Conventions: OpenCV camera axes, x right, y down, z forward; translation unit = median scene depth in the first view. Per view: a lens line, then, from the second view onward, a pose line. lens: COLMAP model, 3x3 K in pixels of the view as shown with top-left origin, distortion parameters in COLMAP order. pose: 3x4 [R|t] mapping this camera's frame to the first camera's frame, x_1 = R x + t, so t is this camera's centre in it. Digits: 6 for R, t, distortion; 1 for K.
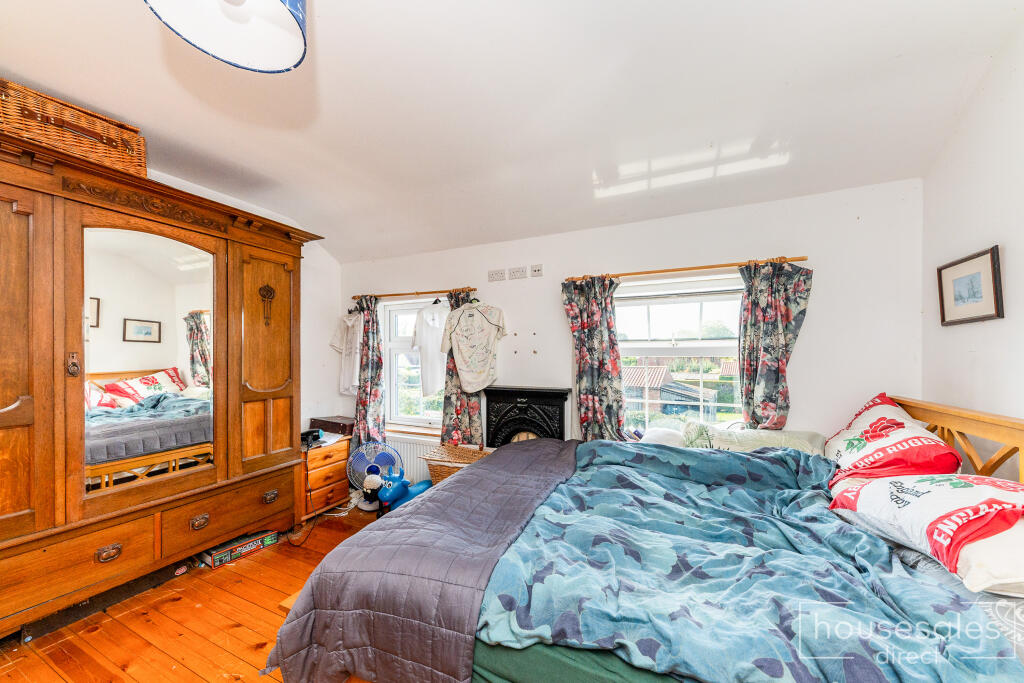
lens RADIAL K [[356.7, 0, 507.5], [0, 356.7, 357.2], [0, 0, 1]] dist [0.000745, 0.000046]
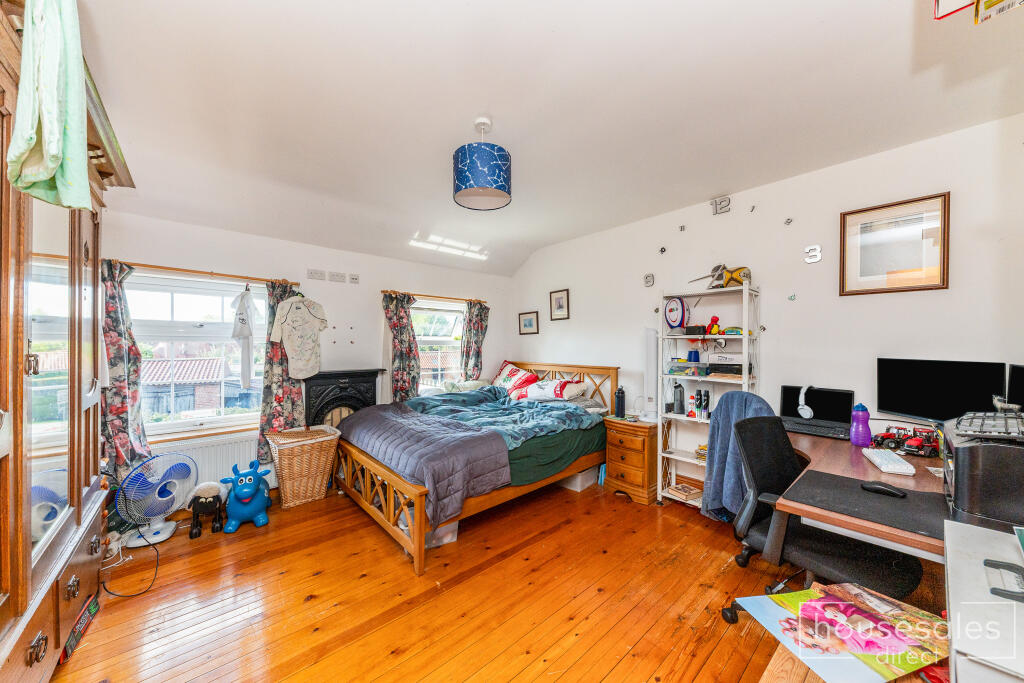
lens RADIAL K [[356.7, 0, 515.4], [0, 356.7, 344.4], [0, 0, 1]] dist [0.000745, 0.000046]
pose [[0.382040, 0.002126, 0.924143, -0.970857], [0.002335, 0.999992, -0.003266, -0.001315], [-0.924143, 0.003406, 0.382032, -0.026727]]
